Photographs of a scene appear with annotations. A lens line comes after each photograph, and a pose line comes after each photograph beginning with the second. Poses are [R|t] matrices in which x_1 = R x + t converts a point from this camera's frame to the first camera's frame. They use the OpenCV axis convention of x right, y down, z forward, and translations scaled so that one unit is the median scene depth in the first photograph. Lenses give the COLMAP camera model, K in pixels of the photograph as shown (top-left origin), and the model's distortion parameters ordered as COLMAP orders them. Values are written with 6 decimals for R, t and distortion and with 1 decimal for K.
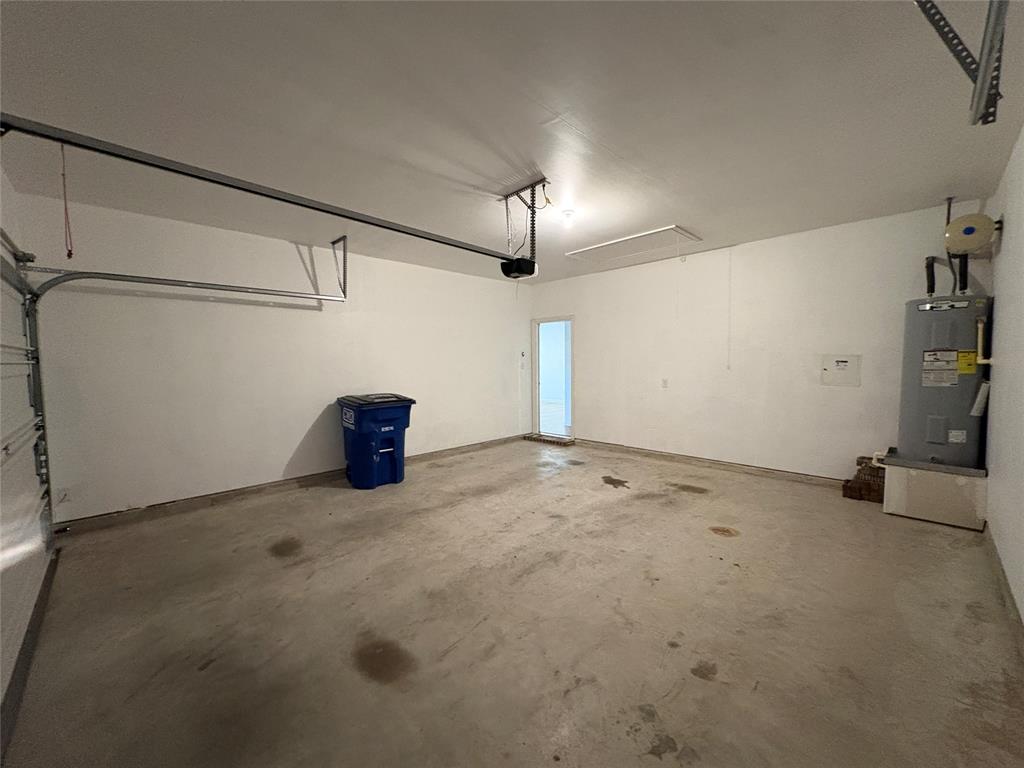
lens RADIAL K [[406.4, 0, 514.4], [0, 406.4, 384.3], [0, 0, 1]] dist [-0.000281, 0.000411]
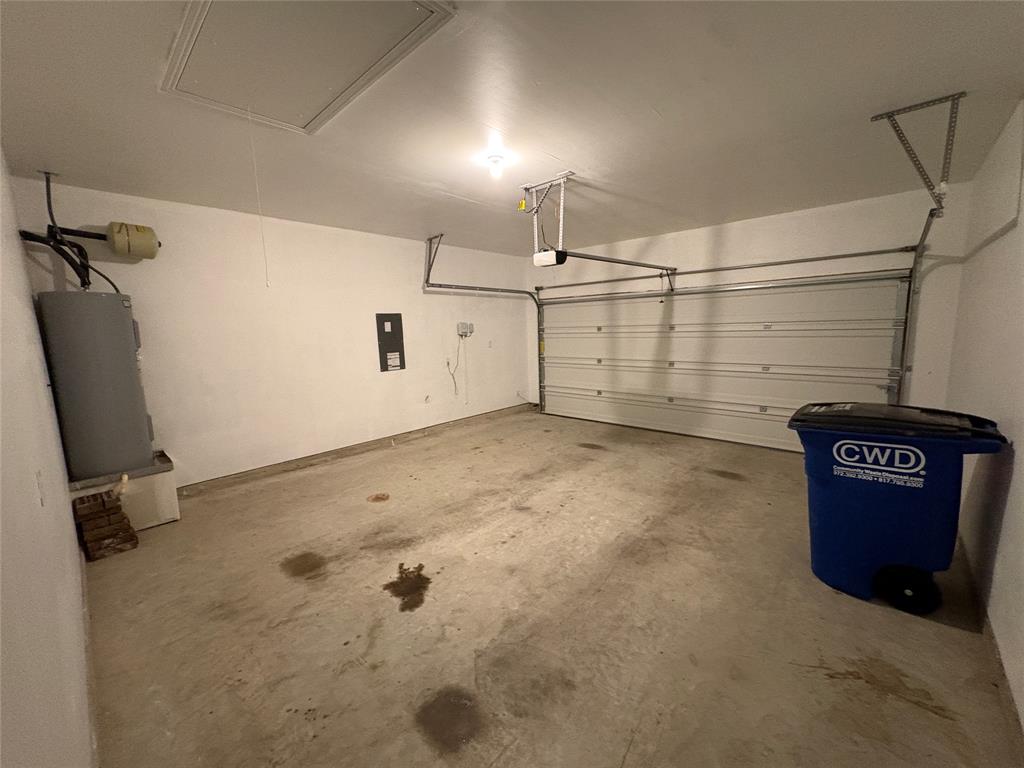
lens RADIAL K [[406.4, 0, 514.4], [0, 406.4, 384.3], [0, 0, 1]] dist [-0.000281, 0.000411]
pose [[-0.997857, 0.047169, -0.045358, 0.162396], [0.037259, 0.979340, 0.198757, -0.159480], [0.053797, 0.196641, -0.978999, 1.985248]]
